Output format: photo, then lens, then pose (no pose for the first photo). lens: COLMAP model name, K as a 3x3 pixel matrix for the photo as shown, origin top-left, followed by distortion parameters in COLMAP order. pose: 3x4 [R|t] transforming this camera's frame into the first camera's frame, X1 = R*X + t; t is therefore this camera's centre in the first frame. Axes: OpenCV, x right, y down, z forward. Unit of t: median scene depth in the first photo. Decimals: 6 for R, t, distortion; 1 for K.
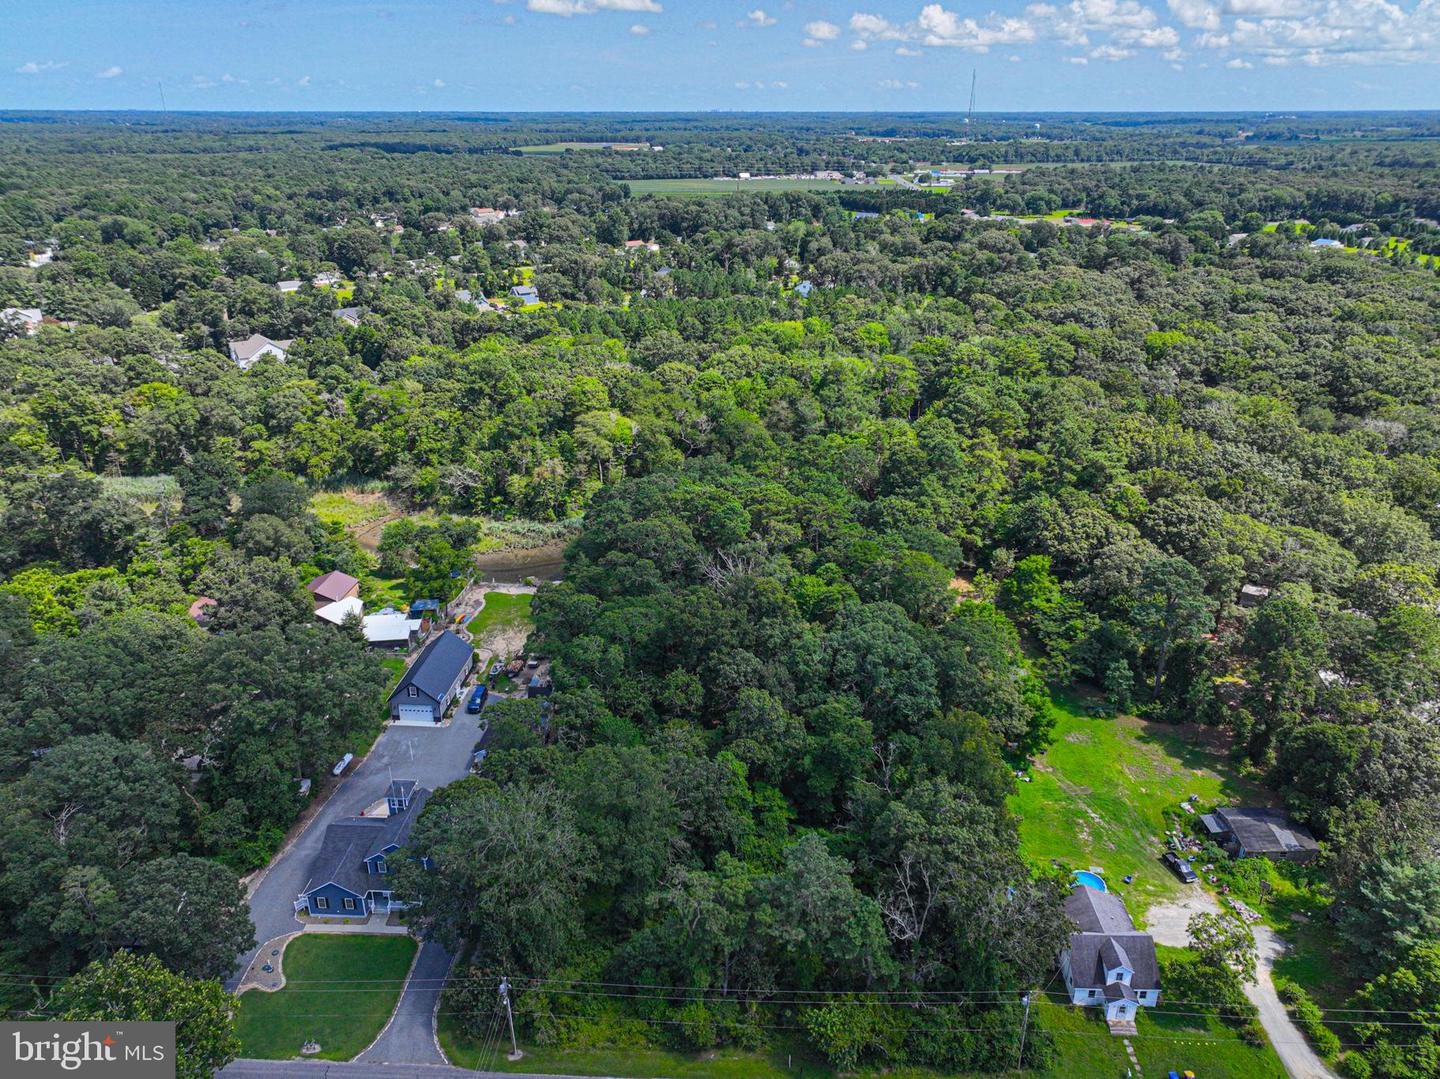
lens RADIAL K [[1037.0, 0, 725.4], [0, 1037.0, 540.4], [0, 0, 1]] dist [-0.005894, 0.023500]
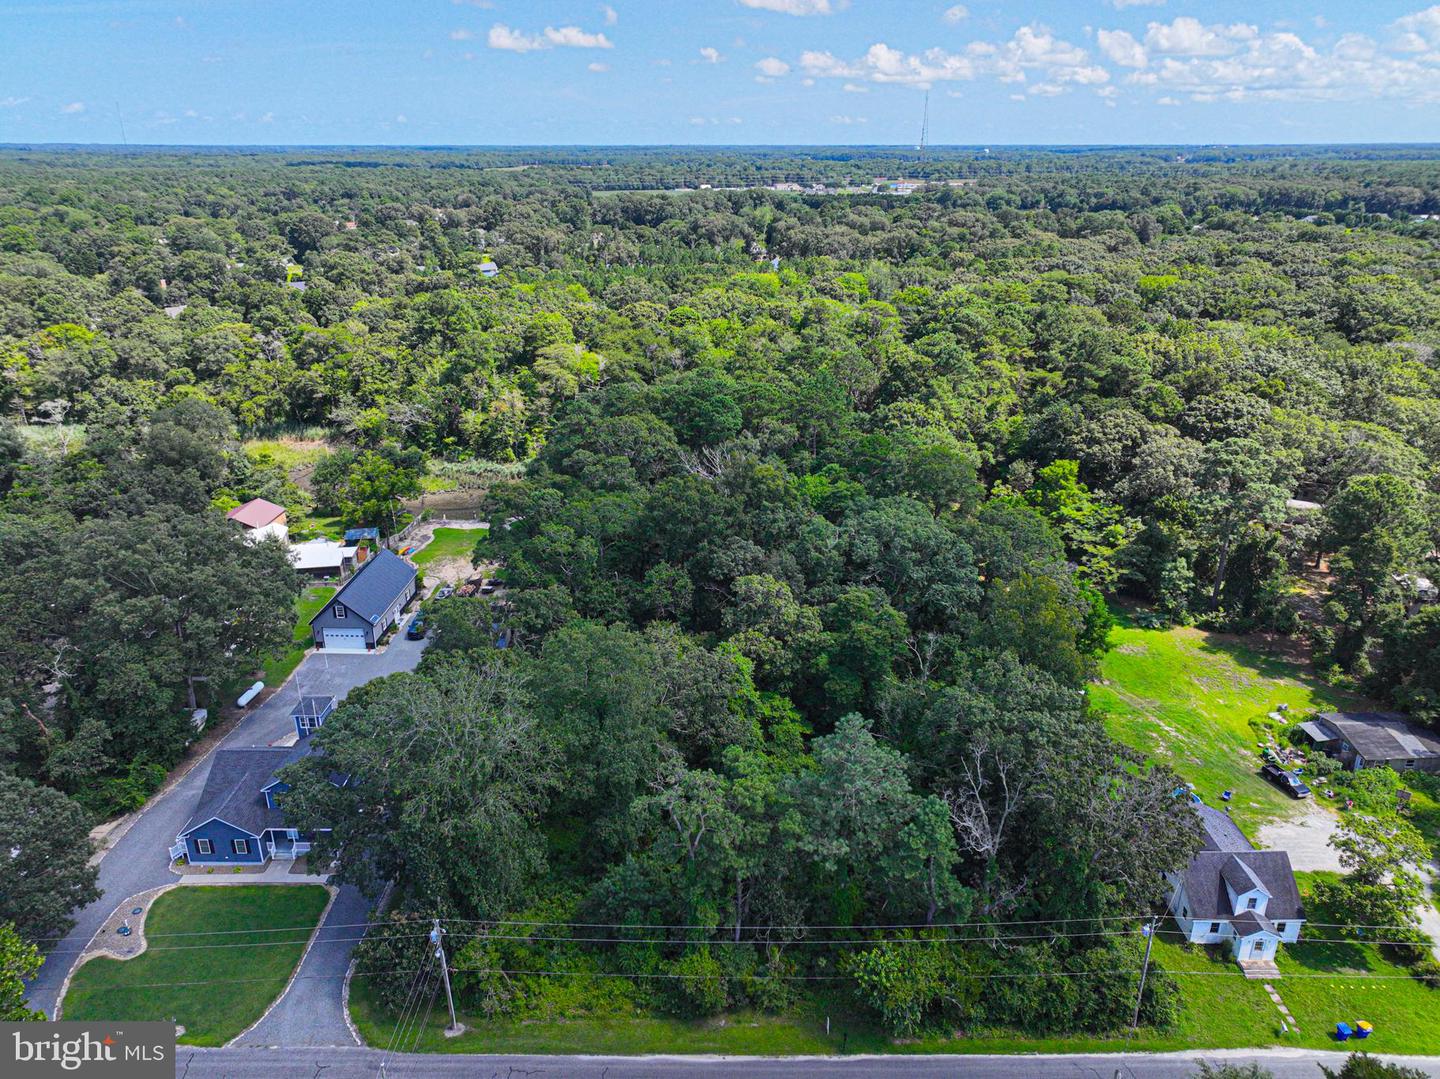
lens RADIAL K [[1013.5, 0, 725.2], [0, 1013.5, 539.0], [0, 0, 1]] dist [-0.006121, 0.026212]
pose [[0.999279, -0.015337, 0.034724, -0.015970], [0.016082, 0.999645, -0.021256, 0.086841], [-0.034386, 0.021799, 0.999171, 0.139629]]
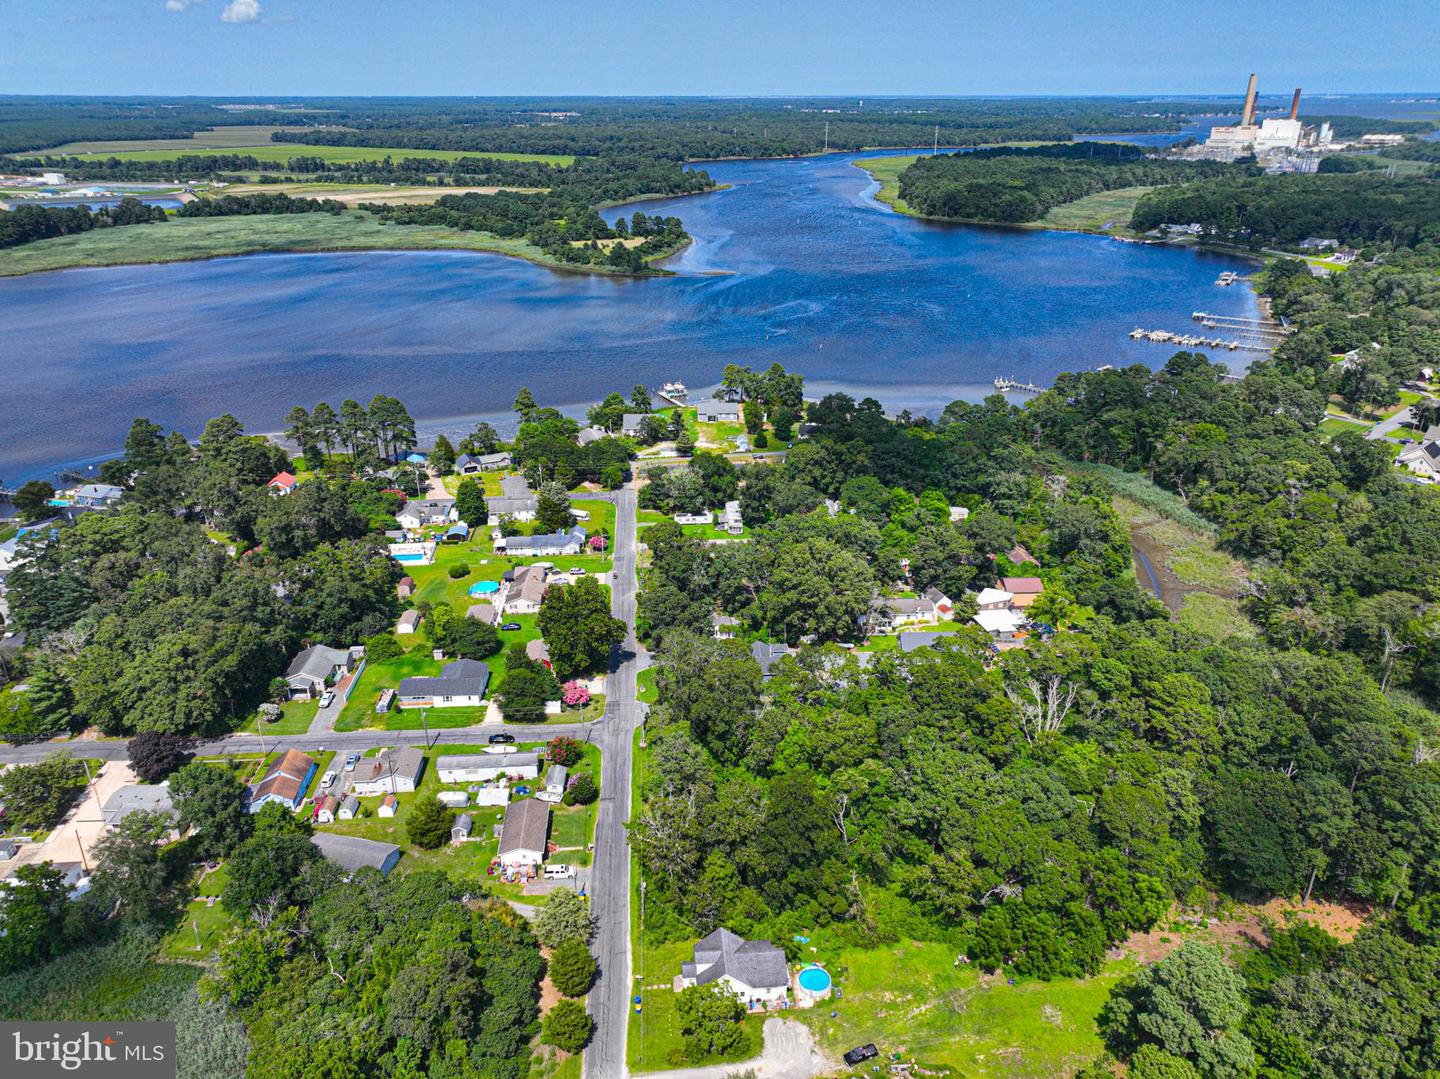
lens RADIAL K [[1020.8, 0, 725.7], [0, 1020.8, 541.1], [0, 0, 1]] dist [-0.003152, 0.018187]
pose [[0.113692, 0.400556, -0.909192, 0.761812], [-0.382593, 0.862201, 0.332011, -0.295186], [0.916895, 0.310103, 0.251275, 0.273378]]
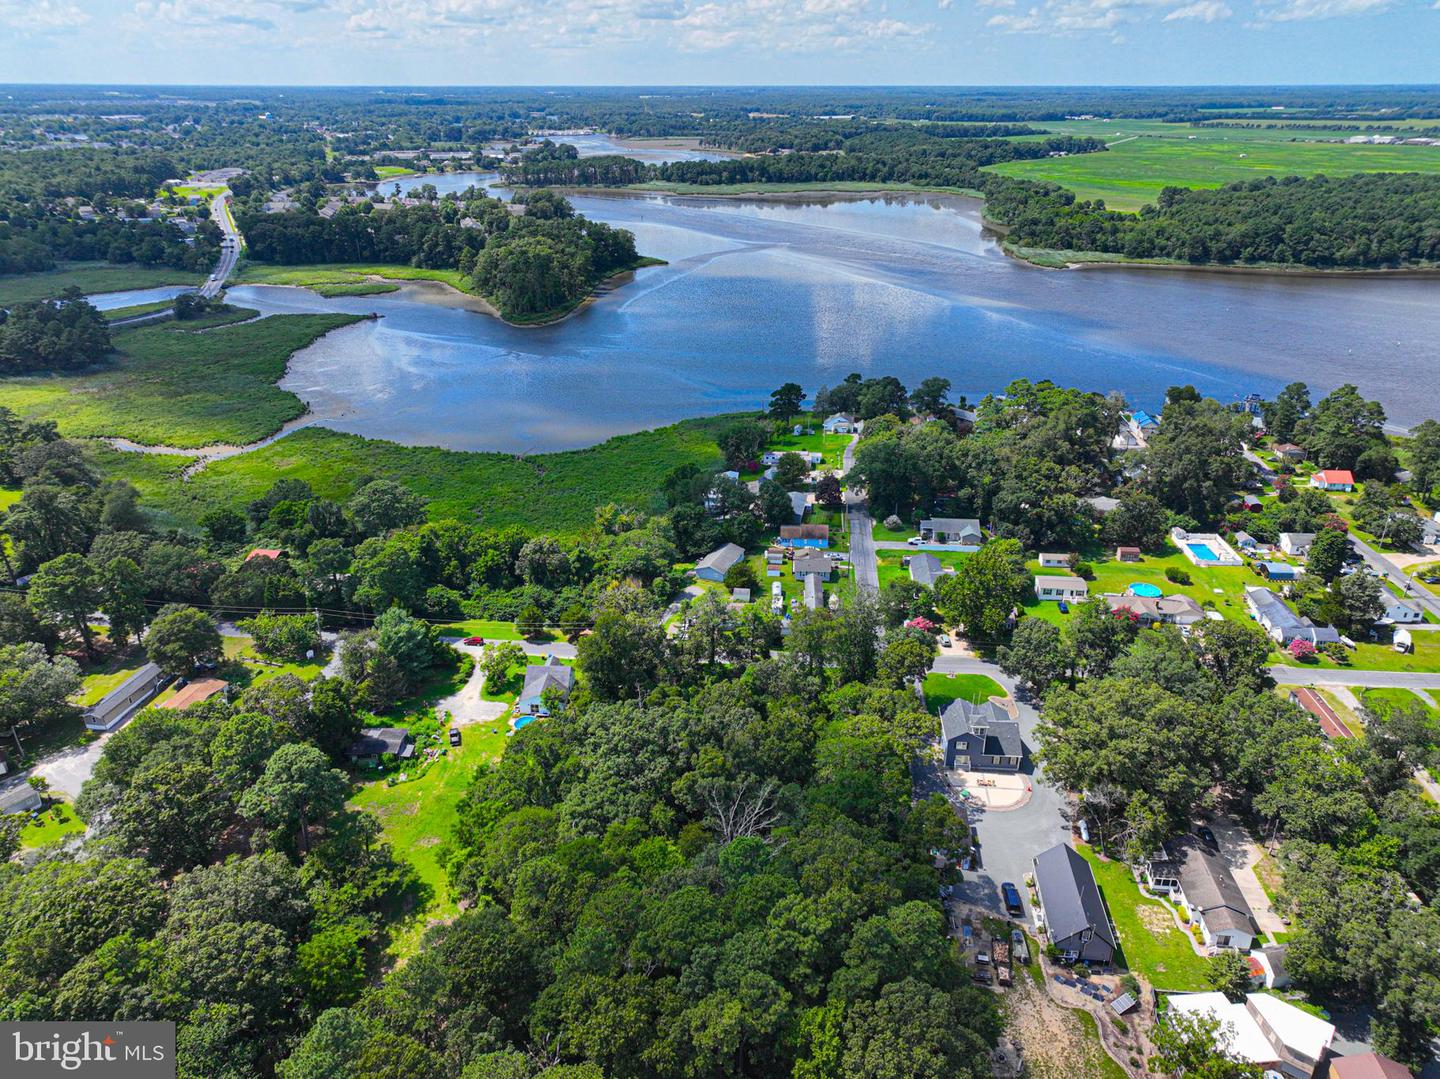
lens RADIAL K [[1028.2, 0, 717.9], [0, 1028.2, 514.2], [0, 0, 1]] dist [-0.007653, 0.026809]
pose [[-0.999542, -0.011408, 0.028045, 0.006835], [0.011988, 0.701472, 0.712596, -0.633376], [-0.027802, 0.712606, -0.701014, 1.164158]]
